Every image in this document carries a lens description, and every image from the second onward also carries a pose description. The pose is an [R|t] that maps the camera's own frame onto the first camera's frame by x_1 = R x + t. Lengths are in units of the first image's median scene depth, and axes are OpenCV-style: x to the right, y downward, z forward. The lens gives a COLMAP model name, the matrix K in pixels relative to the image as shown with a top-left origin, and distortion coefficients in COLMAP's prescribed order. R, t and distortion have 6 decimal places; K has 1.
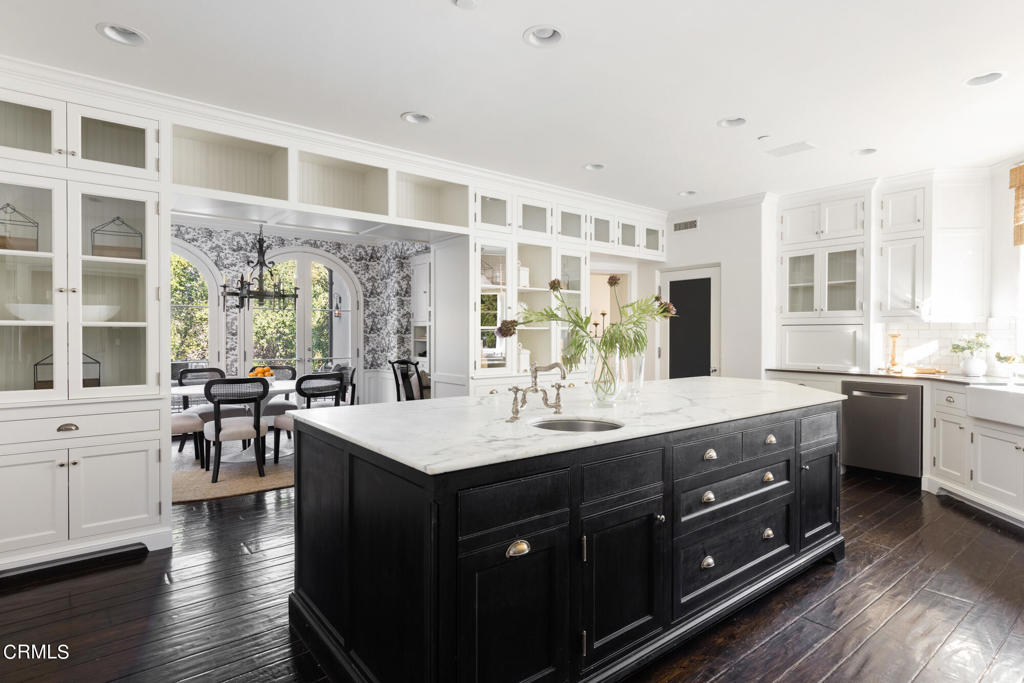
lens RADIAL K [[511.7, 0, 512.0], [0, 511.7, 341.5], [0, 0, 1]] dist [0.000200, -0.000153]
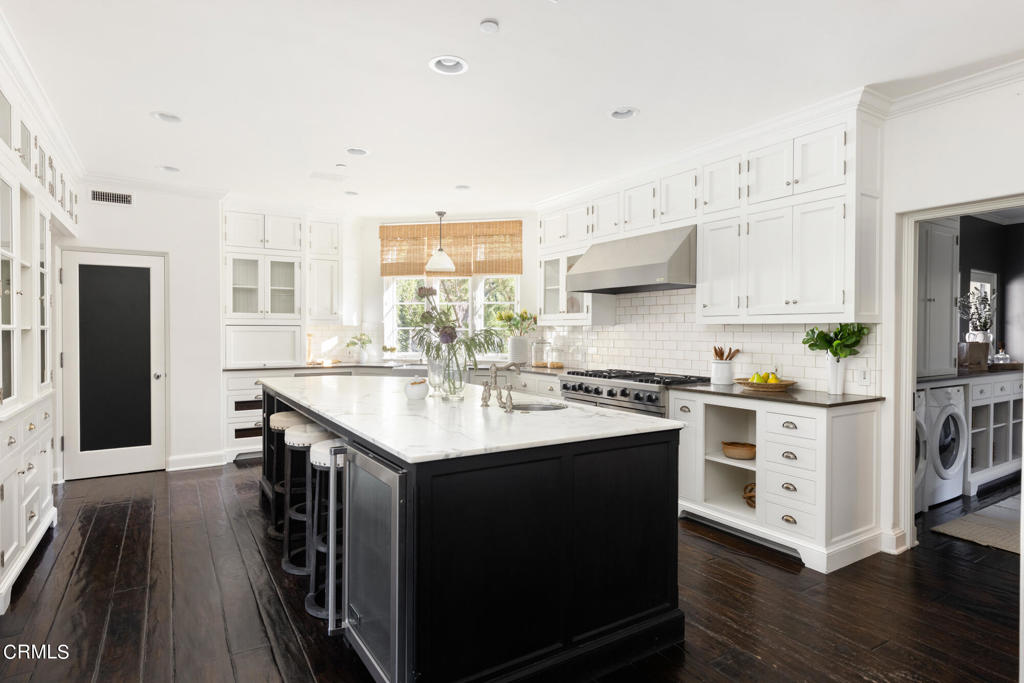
lens RADIAL K [[542.9, 0, 513.1], [0, 542.9, 331.9], [0, 0, 1]] dist [0.019097, -0.029153]
pose [[0.130718, -0.002848, 0.991415, -0.489342], [0.015699, 0.999876, 0.000802, -0.011478], [-0.991295, 0.015459, 0.130747, 0.327461]]
